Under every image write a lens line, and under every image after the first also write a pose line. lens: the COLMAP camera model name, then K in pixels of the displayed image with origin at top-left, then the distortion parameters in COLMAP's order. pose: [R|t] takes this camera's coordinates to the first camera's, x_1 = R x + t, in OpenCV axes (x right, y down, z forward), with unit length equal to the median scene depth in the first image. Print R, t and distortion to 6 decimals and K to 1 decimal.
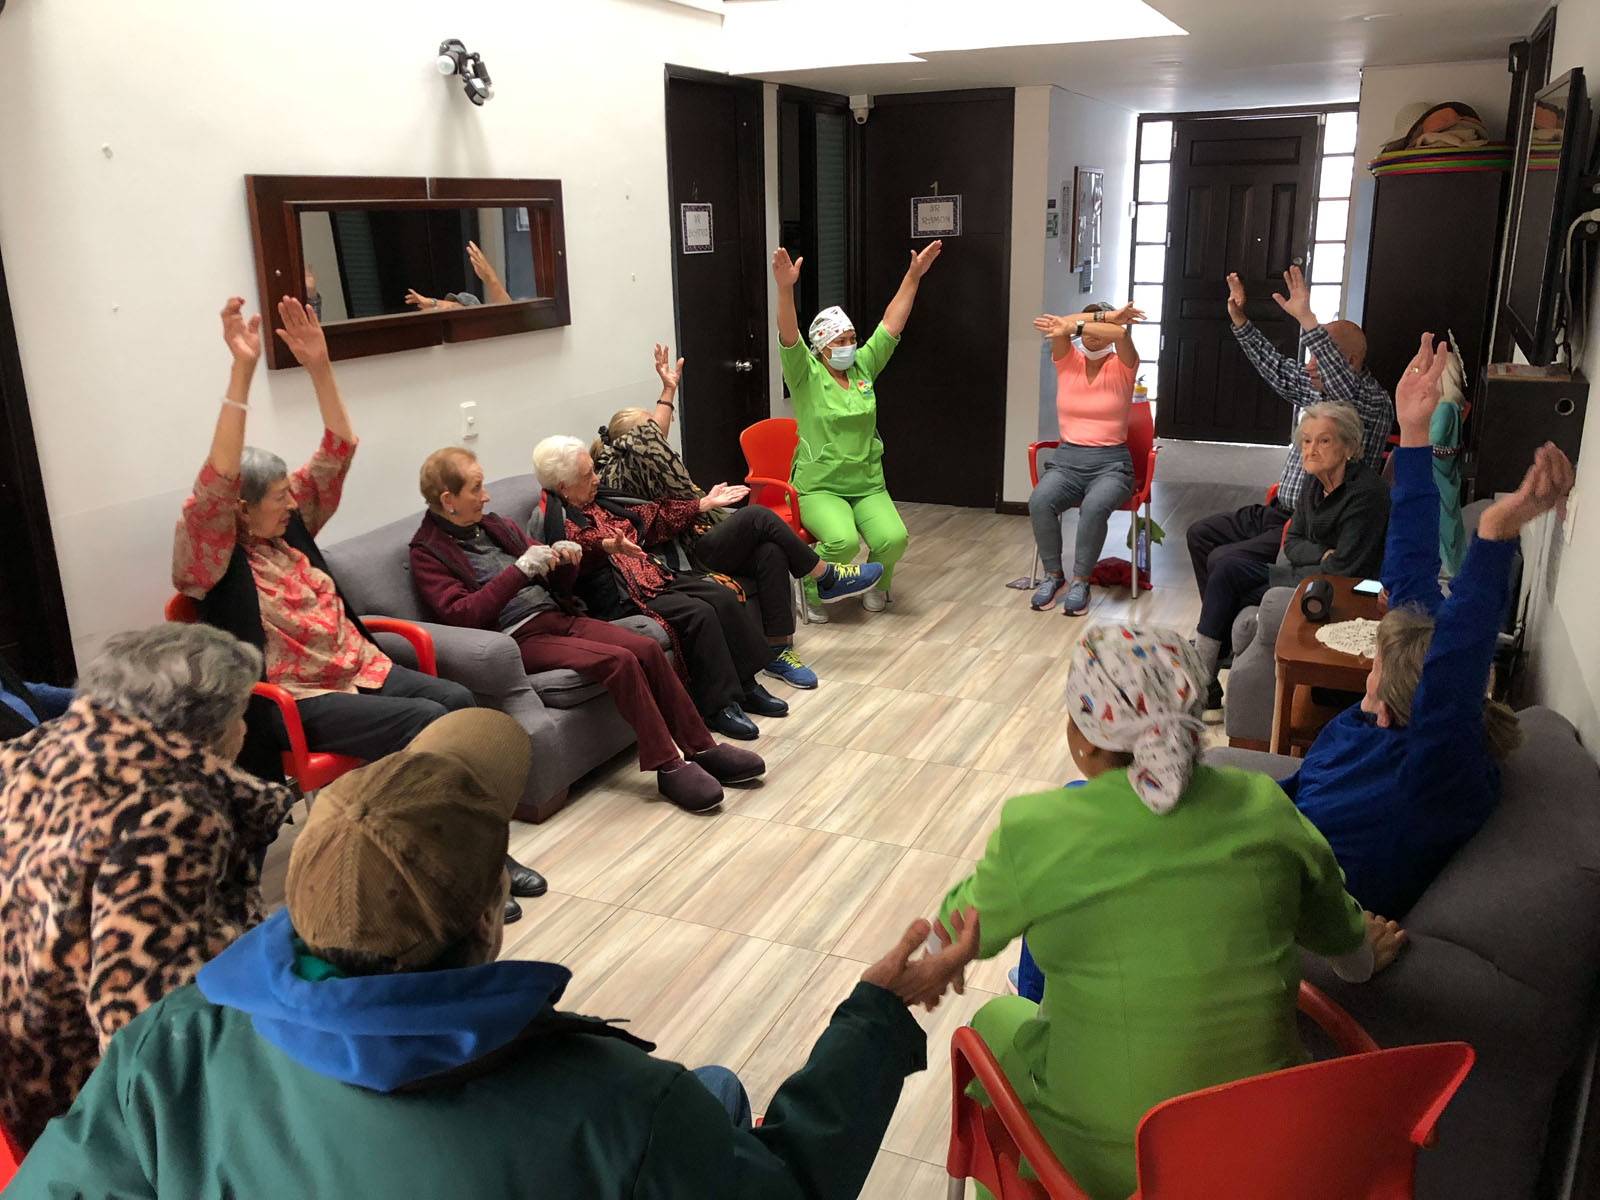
lens RADIAL K [[1347.0, 0, 811.6], [0, 1347.0, 600.4], [0, 0, 1]] dist [0.012889, 0.011928]
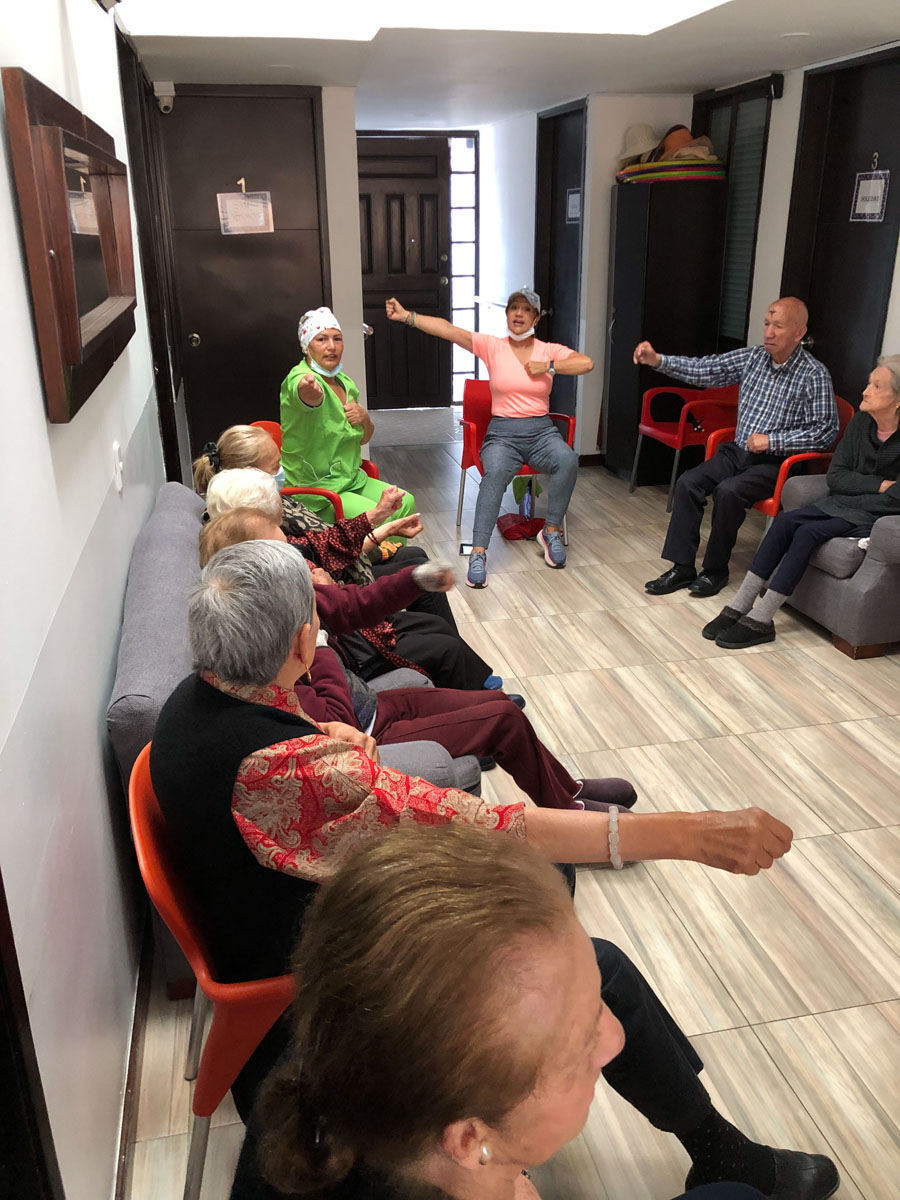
lens RADIAL K [[998.3, 0, 447.7], [0, 998.3, 586.6], [0, 0, 1]] dist [0.050024, -0.001749]
pose [[0.815544, -0.187114, 0.547610, -0.416513], [0.153424, 0.982332, 0.107164, -0.095074], [-0.557987, -0.003381, 0.829843, 0.420465]]
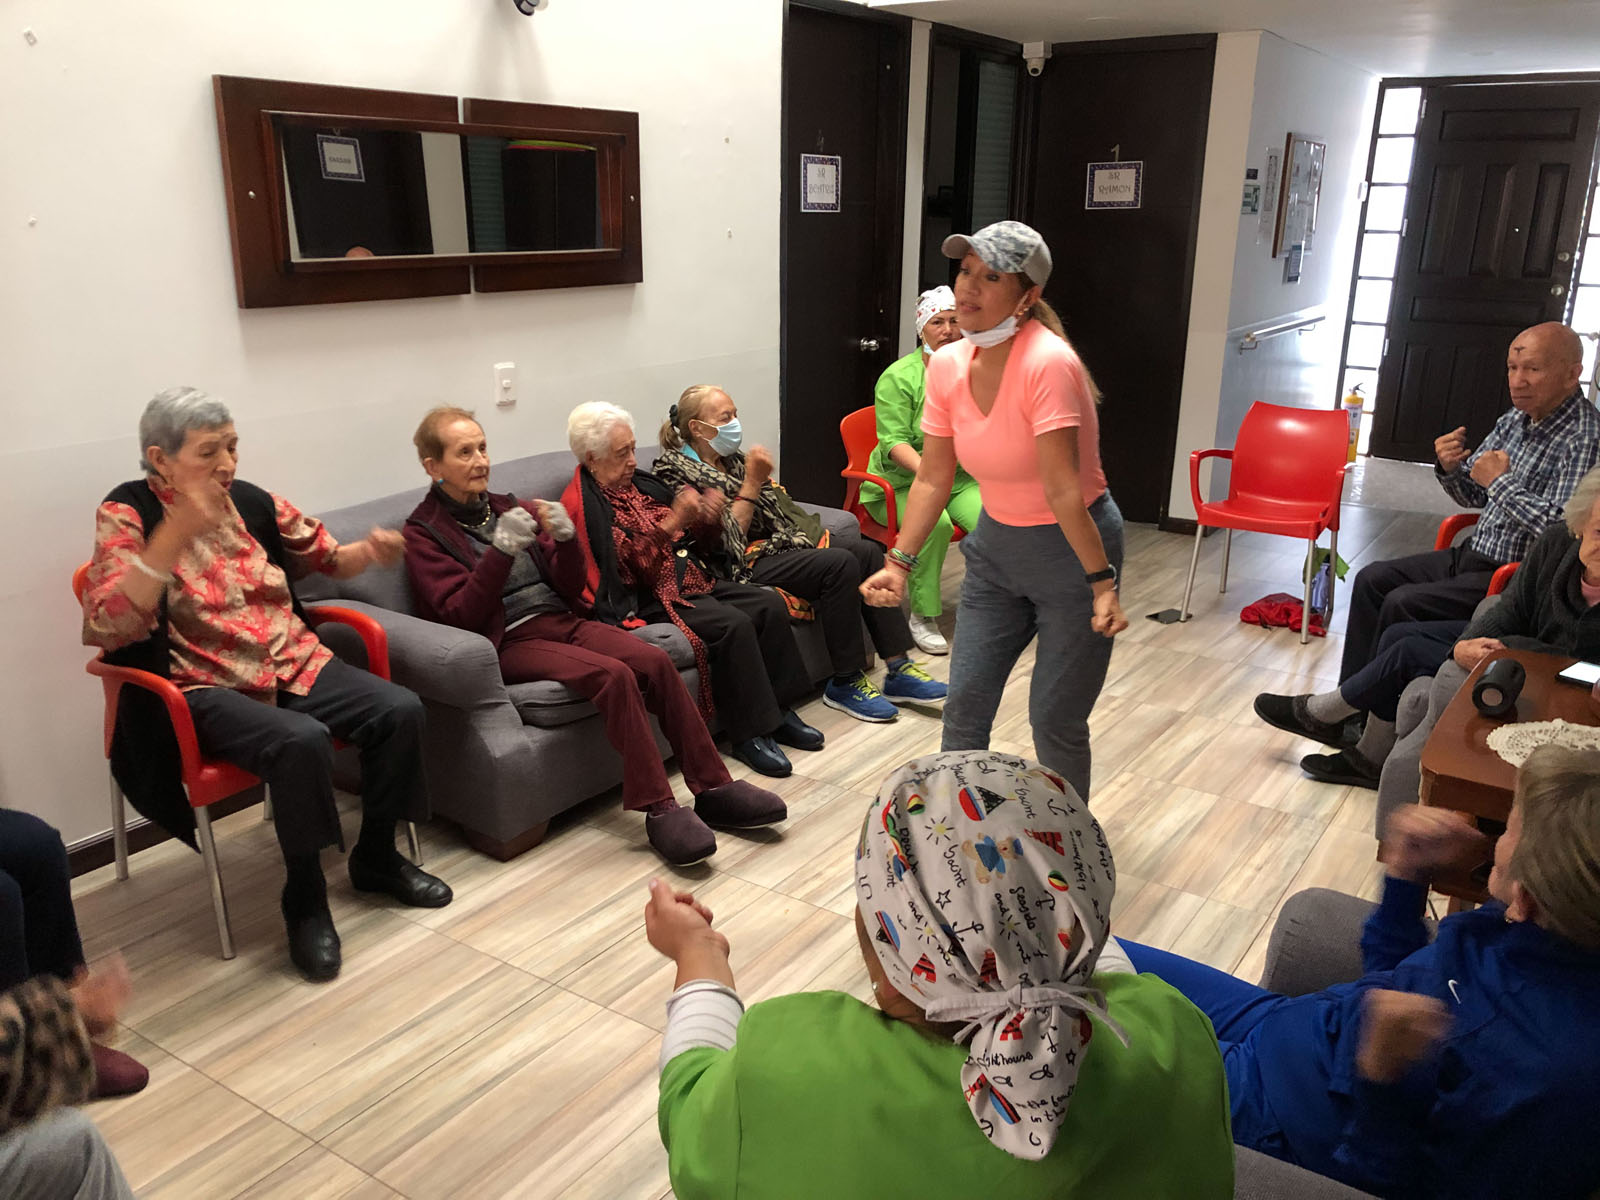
lens RADIAL K [[1364.7, 0, 795.9], [0, 1364.7, 610.4], [0, 0, 1]] dist [0.015265, 0.008697]
pose [[0.984058, 0.082617, -0.157495, 0.081991], [-0.080576, 0.996561, 0.019314, -0.018799], [0.158549, -0.006316, 0.987331, 0.149170]]
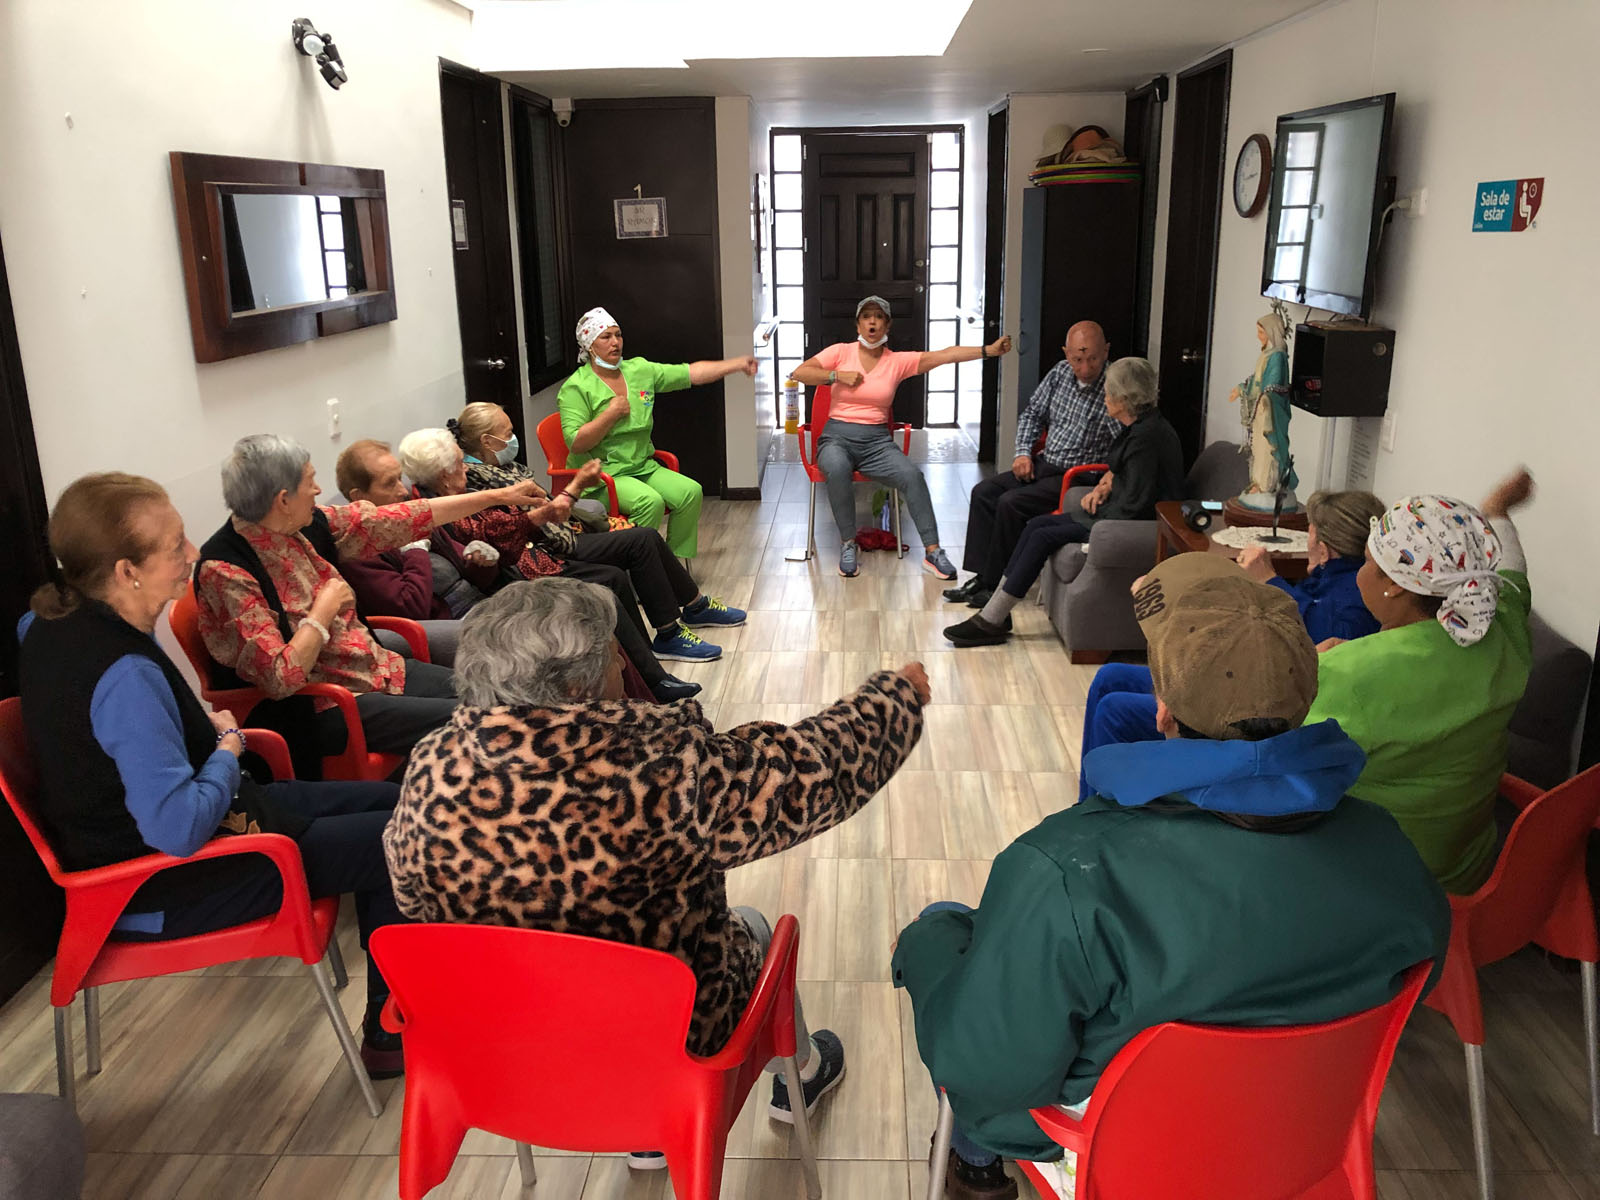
lens RADIAL K [[1320.7, 0, 800.0], [0, 1320.7, 600.0], [0, 0, 1]] dist [0.011636, 0.000650]
pose [[0.933750, -0.091089, 0.346142, -0.275602], [0.093019, 0.995603, 0.011069, 0.014481], [-0.345628, 0.021862, 0.938117, 0.010001]]
